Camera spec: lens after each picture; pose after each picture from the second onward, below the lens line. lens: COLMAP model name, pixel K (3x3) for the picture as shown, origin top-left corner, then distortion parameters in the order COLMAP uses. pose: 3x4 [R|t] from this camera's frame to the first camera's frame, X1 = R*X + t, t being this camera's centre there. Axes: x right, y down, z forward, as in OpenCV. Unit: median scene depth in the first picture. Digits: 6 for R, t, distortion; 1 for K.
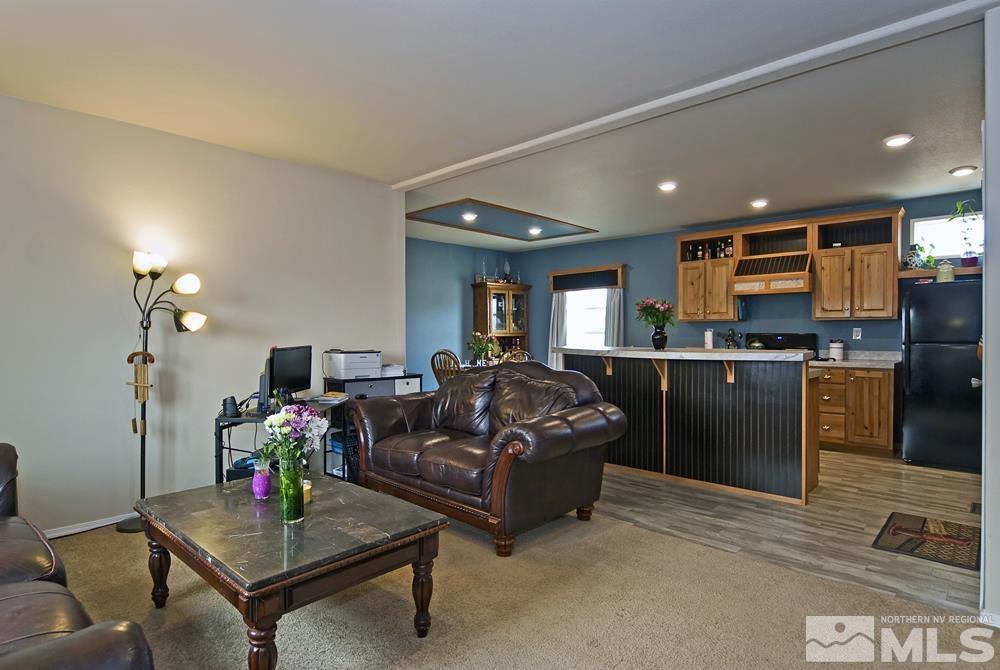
lens RADIAL K [[533.8, 0, 497.9], [0, 533.8, 335.4], [0, 0, 1]] dist [-0.008835, -0.002283]
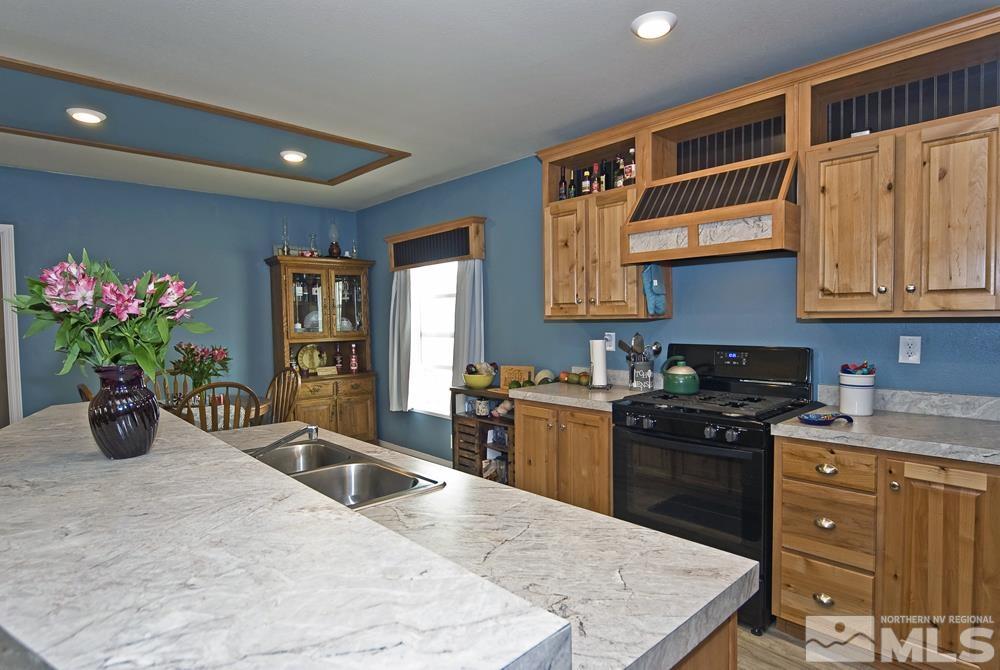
lens RADIAL K [[533.8, 0, 497.9], [0, 533.8, 335.4], [0, 0, 1]] dist [-0.008835, -0.002283]
pose [[0.998200, -0.011759, -0.058813, 0.381537], [0.013346, 0.999555, 0.026671, -0.029458], [0.058474, -0.027408, 0.997913, 0.571020]]
